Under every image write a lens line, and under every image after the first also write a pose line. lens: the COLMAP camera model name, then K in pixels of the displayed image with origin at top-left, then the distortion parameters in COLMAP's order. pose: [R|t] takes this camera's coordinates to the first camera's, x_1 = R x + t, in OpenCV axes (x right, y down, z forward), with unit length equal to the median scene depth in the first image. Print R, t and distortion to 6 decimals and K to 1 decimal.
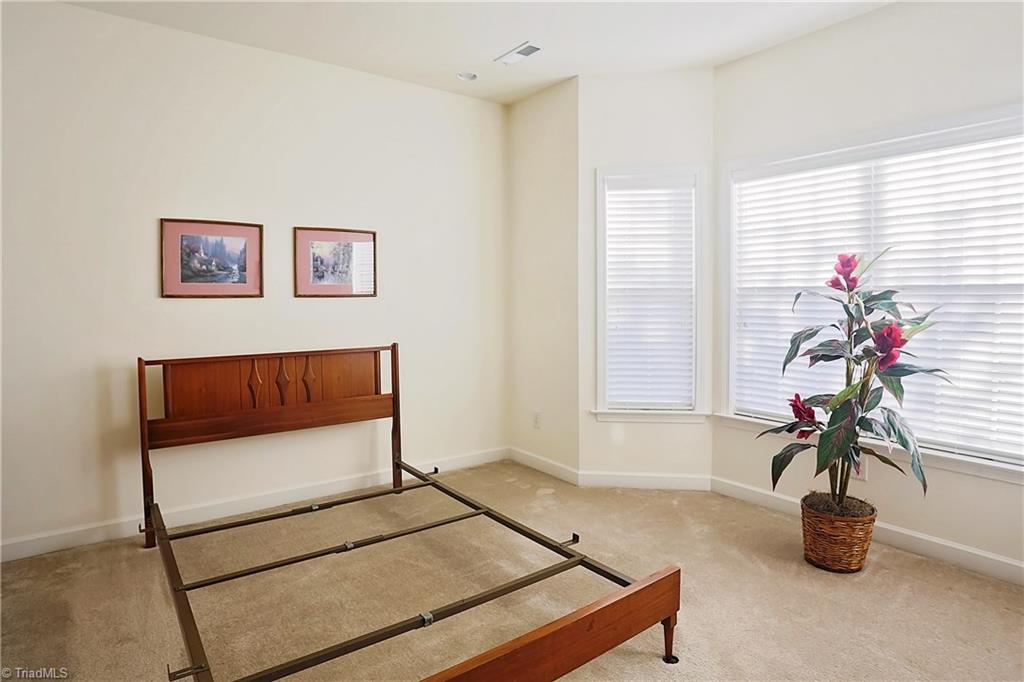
lens RADIAL K [[559.5, 0, 512.0], [0, 559.5, 341.0], [0, 0, 1]] dist [-0.080846, 0.031154]
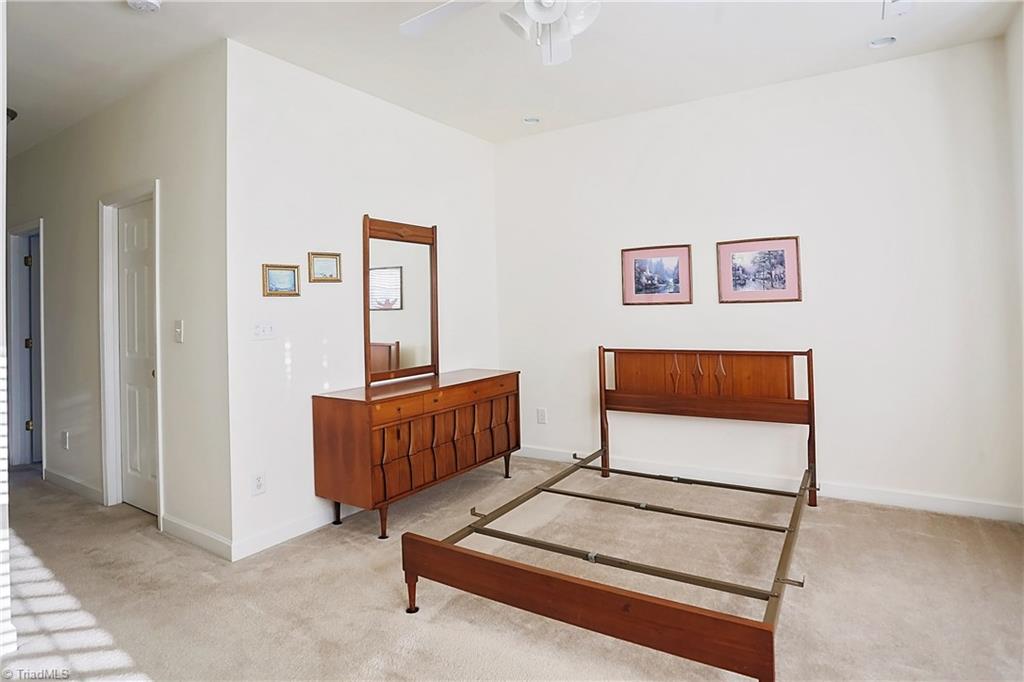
lens RADIAL K [[559.5, 0, 512.0], [0, 559.5, 341.0], [0, 0, 1]] dist [-0.080846, 0.031154]
pose [[0.353485, 0.044737, -0.934370, 0.572216], [-0.049532, 0.998350, 0.029061, -0.013946], [0.934128, 0.036009, 0.355118, 0.204877]]
